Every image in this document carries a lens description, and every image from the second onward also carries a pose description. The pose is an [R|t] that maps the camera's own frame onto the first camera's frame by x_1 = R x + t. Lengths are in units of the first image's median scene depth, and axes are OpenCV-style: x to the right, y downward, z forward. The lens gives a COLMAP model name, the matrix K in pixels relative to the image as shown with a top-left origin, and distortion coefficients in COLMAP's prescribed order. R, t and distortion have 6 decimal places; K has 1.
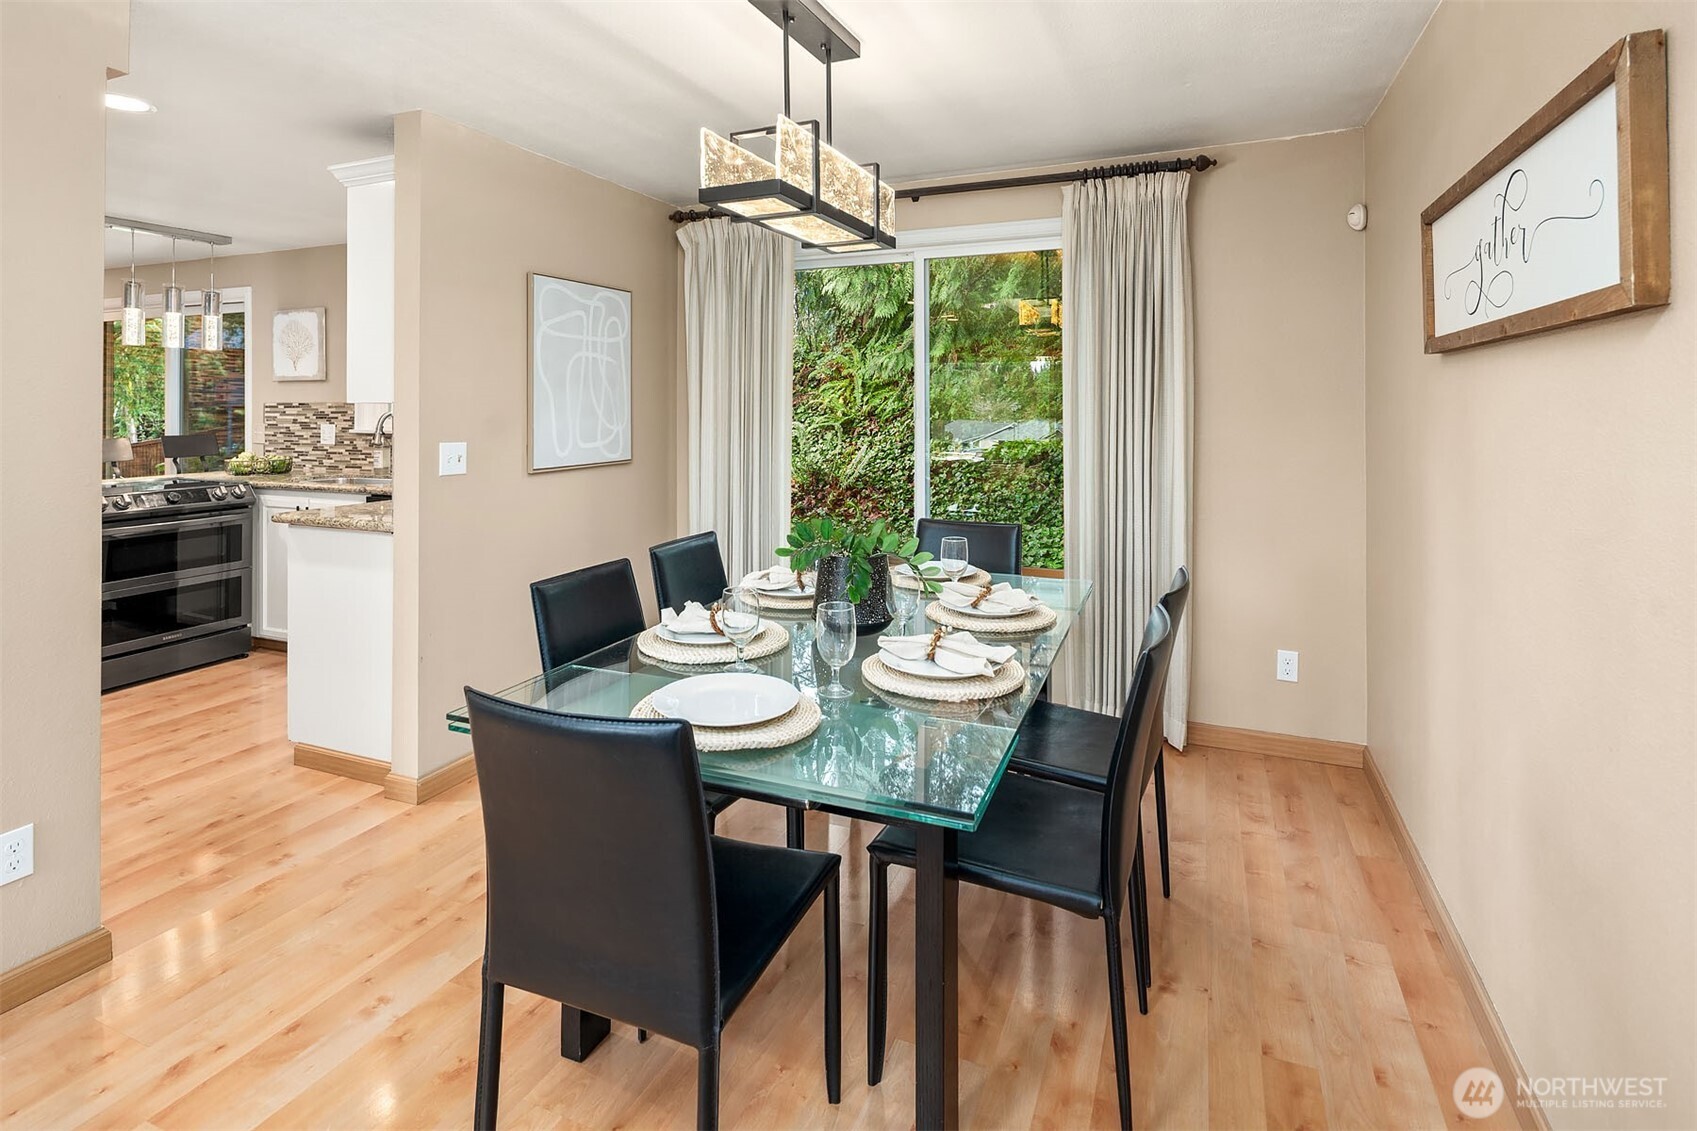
lens RADIAL K [[842.6, 0, 828.0], [0, 842.6, 406.8], [0, 0, 1]] dist [0.004265, -0.003889]
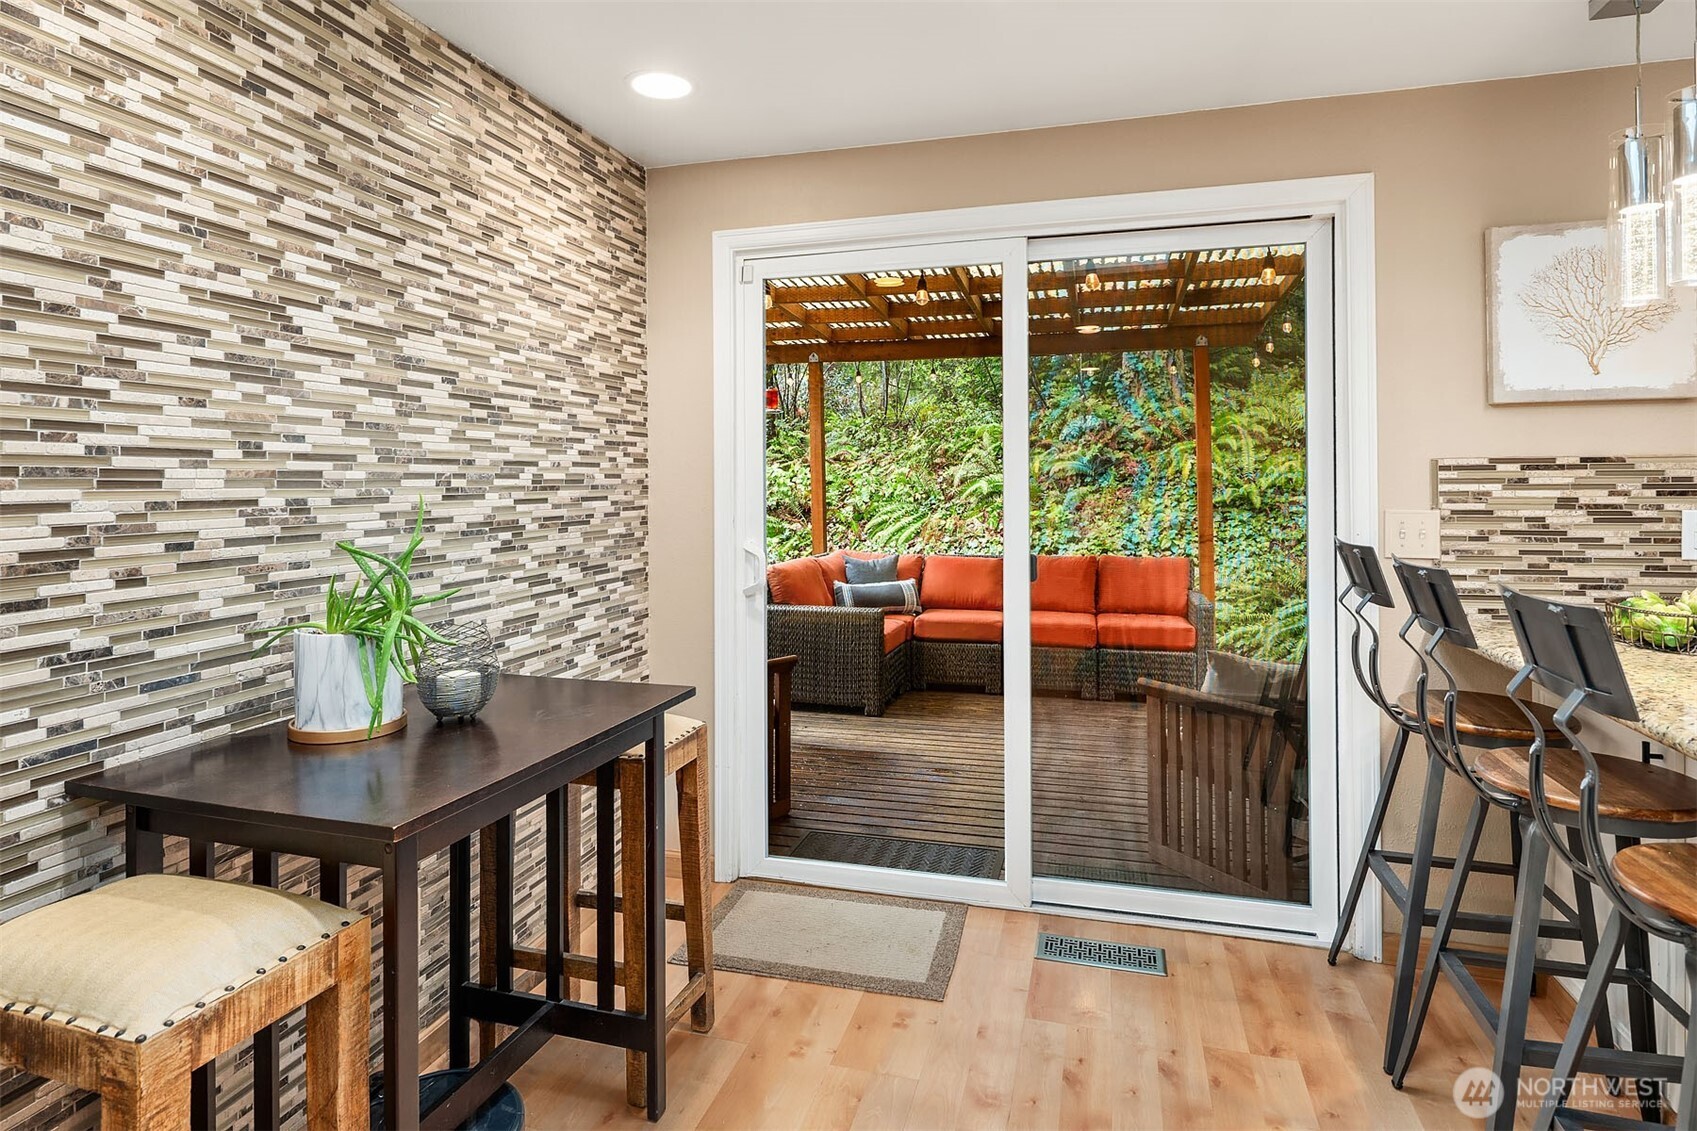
lens RADIAL K [[908.0, 0, 843.6], [0, 908.0, 479.7], [0, 0, 1]] dist [0.000169, -0.001679]
pose [[0.988332, -0.007677, 0.152120, -1.057009], [0.007910, 0.999968, -0.000923, 0.003721], [-0.152108, 0.002115, 0.988362, 0.636958]]
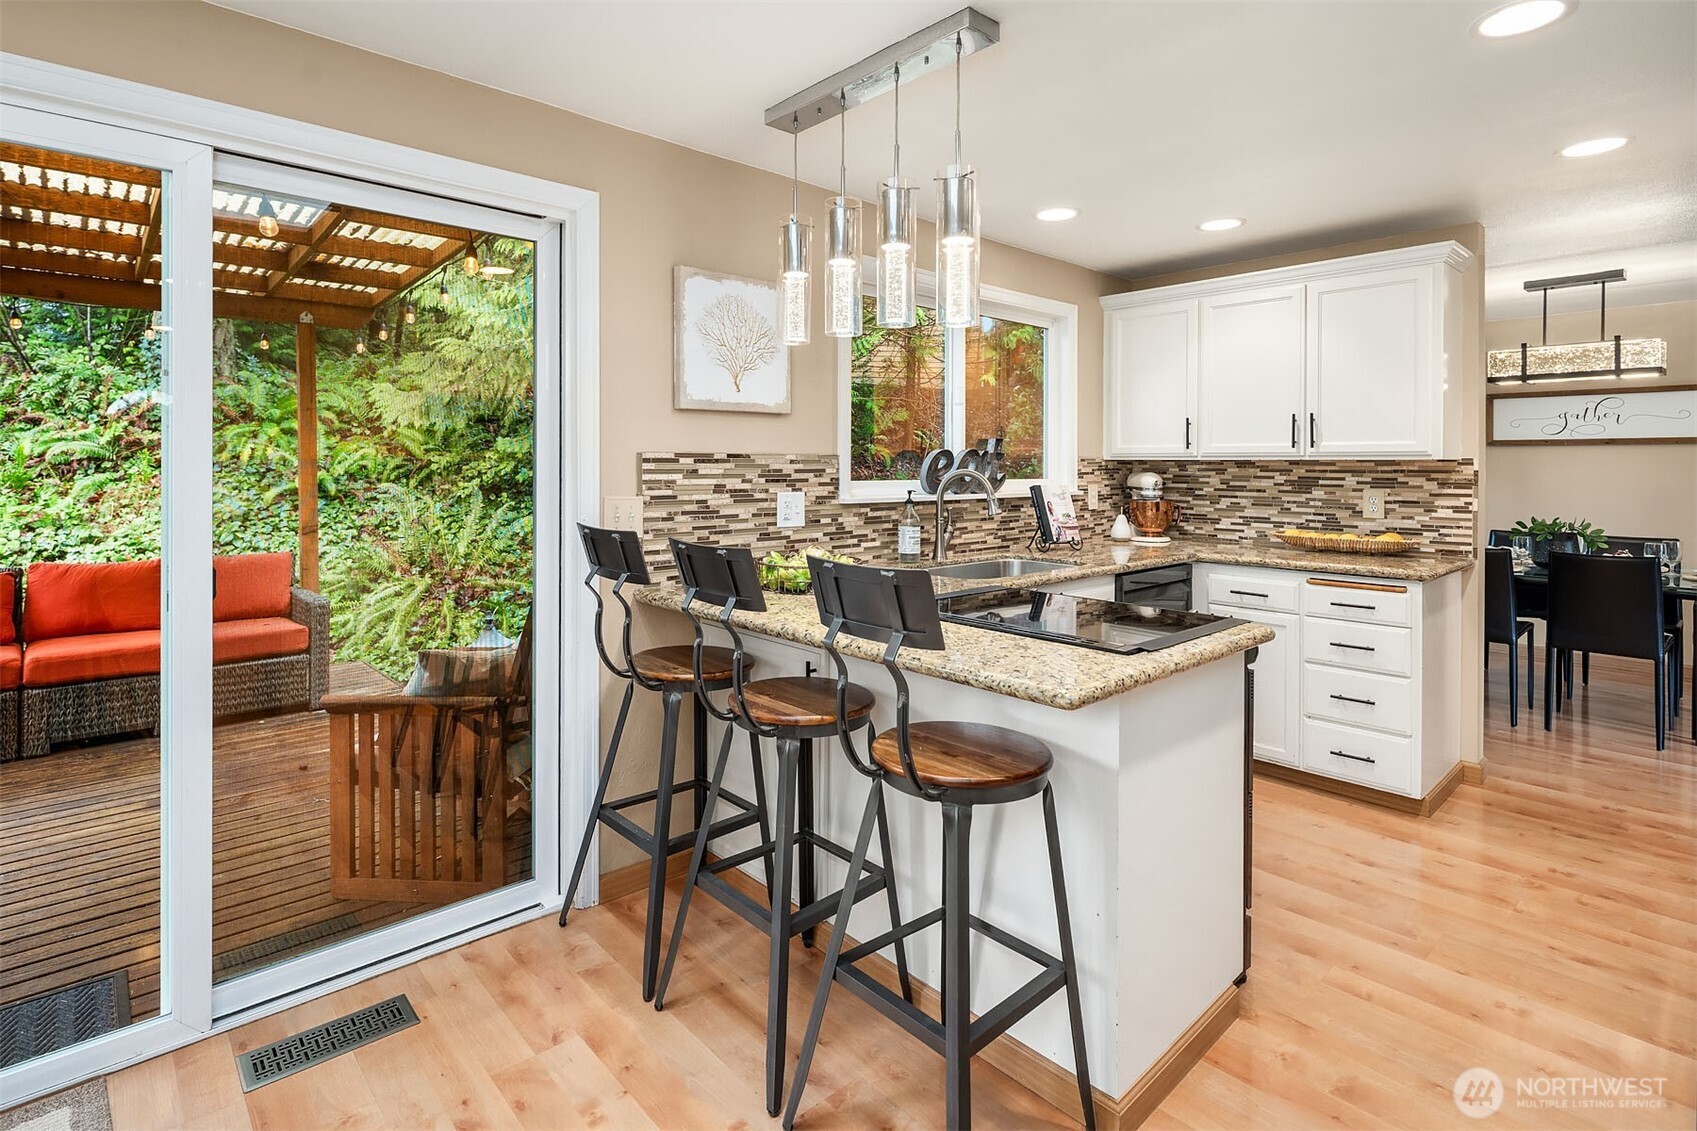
lens RADIAL K [[842.6, 0, 845.1], [0, 842.6, 469.4], [0, 0, 1]] dist [0.004265, -0.003889]
pose [[0.392885, -0.003748, 0.919580, -1.101556], [-0.002867, 0.999982, 0.005301, 0.002152], [-0.919583, -0.004719, 0.392867, 0.736701]]
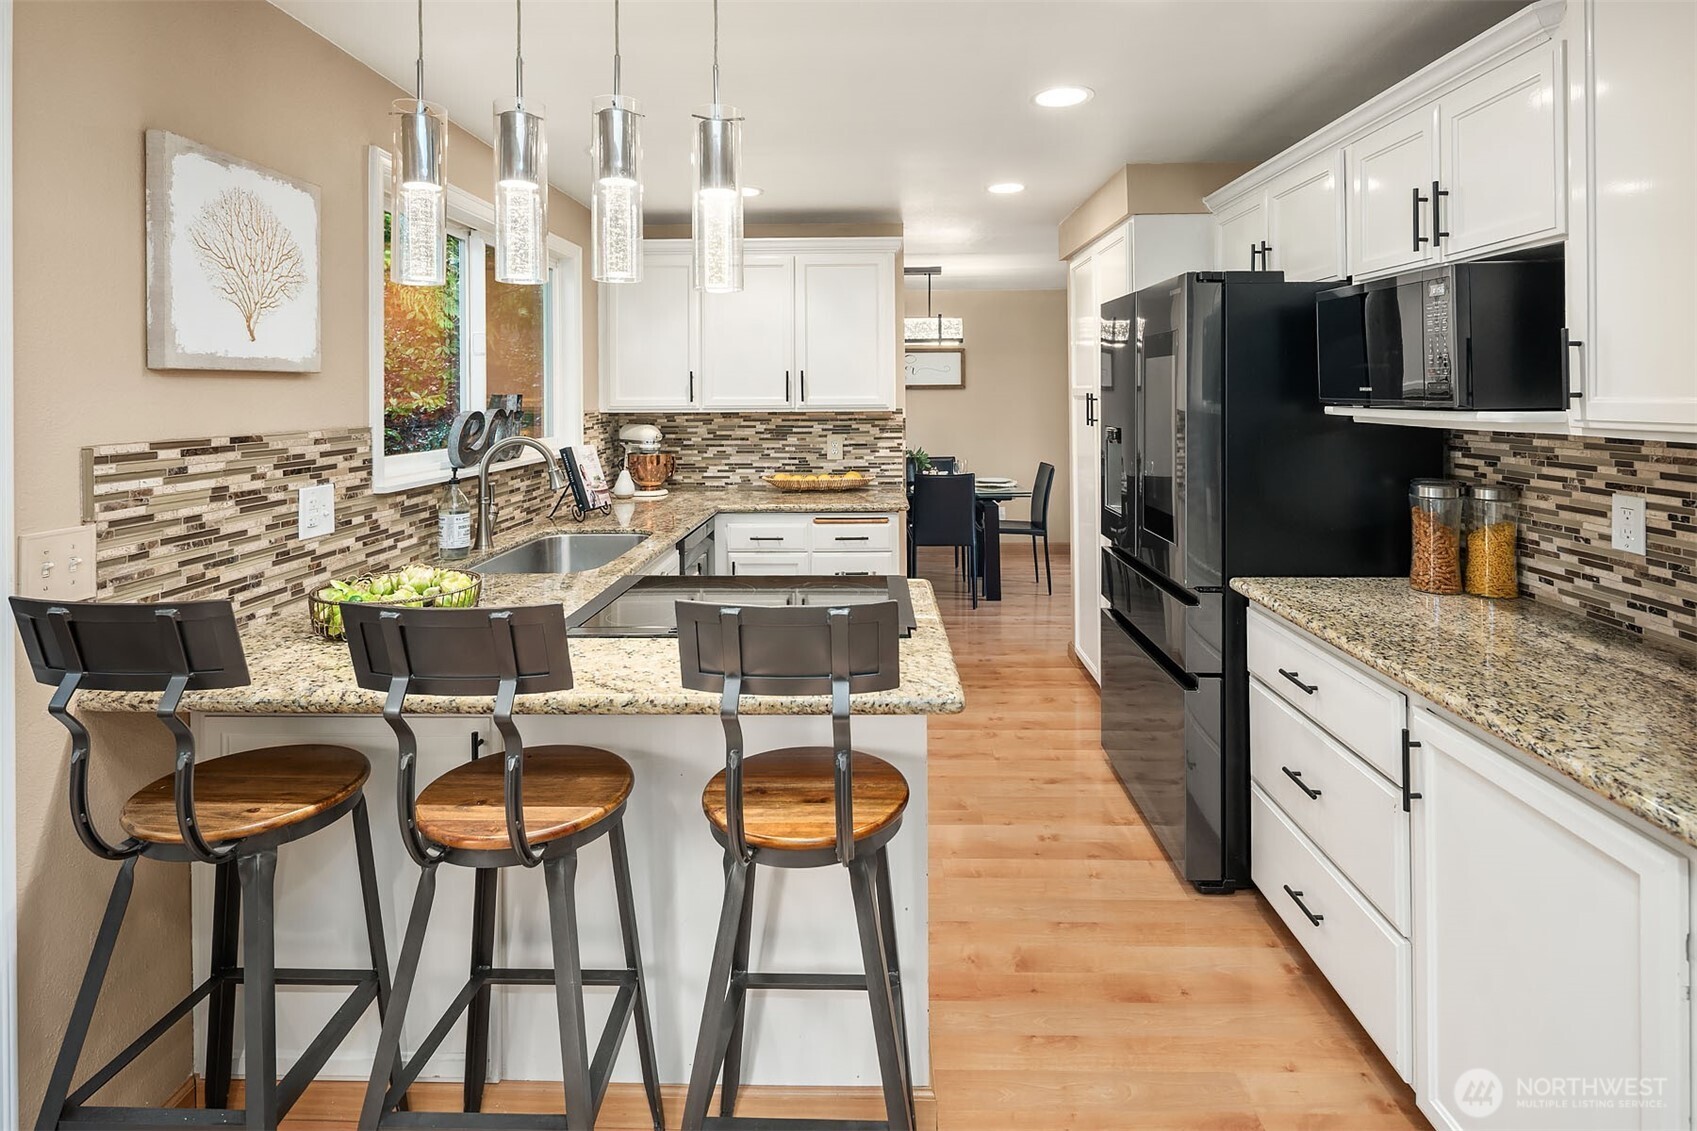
lens RADIAL K [[842.6, 0, 868.6], [0, 842.6, 389.4], [0, 0, 1]] dist [0.004265, -0.003889]
pose [[-0.396485, 0.007019, 0.918014, -1.054256], [0.006880, 0.999965, -0.004674, -0.020724], [-0.918015, 0.004462, -0.396520, 0.914367]]
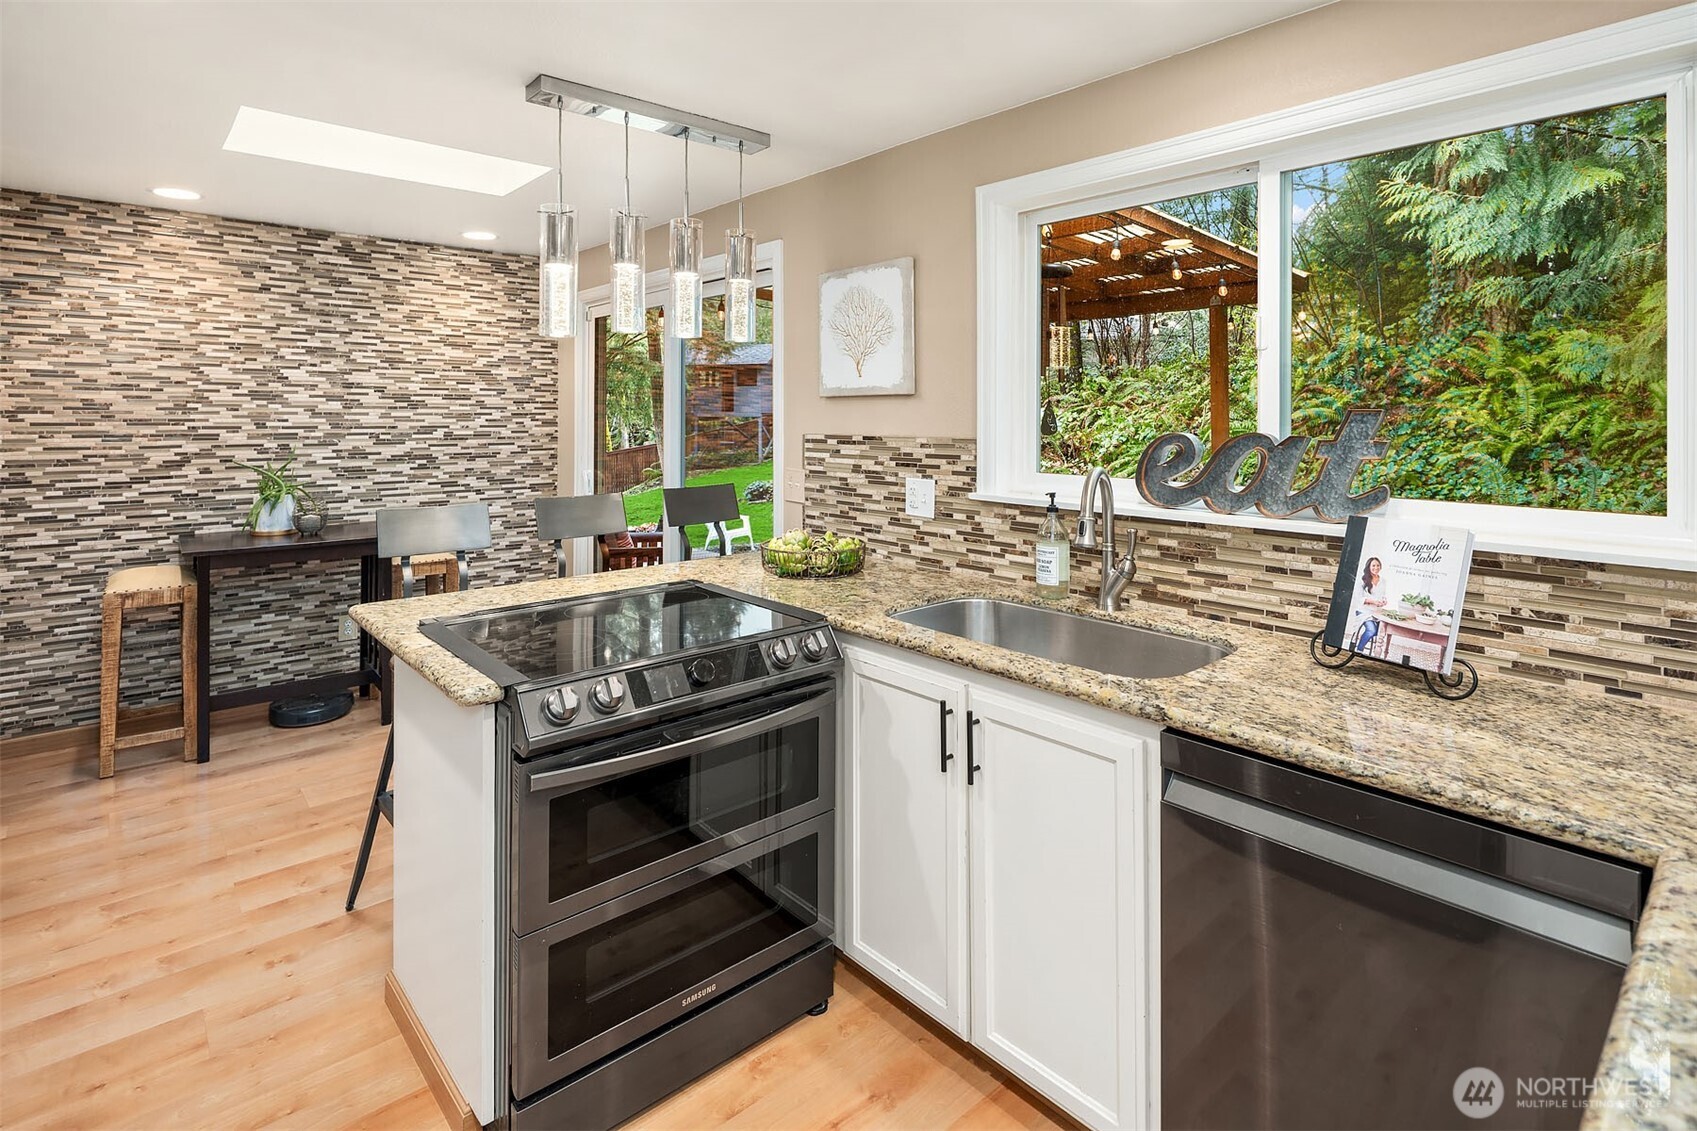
lens RADIAL K [[842.6, 0, 848.1], [0, 842.6, 412.1], [0, 0, 1]] dist [0.004265, -0.003889]
pose [[0.909708, 0.000337, -0.415248, -0.412869], [-0.001846, 0.999993, -0.003232, -0.018900], [0.415244, 0.003707, 0.909703, 0.498763]]
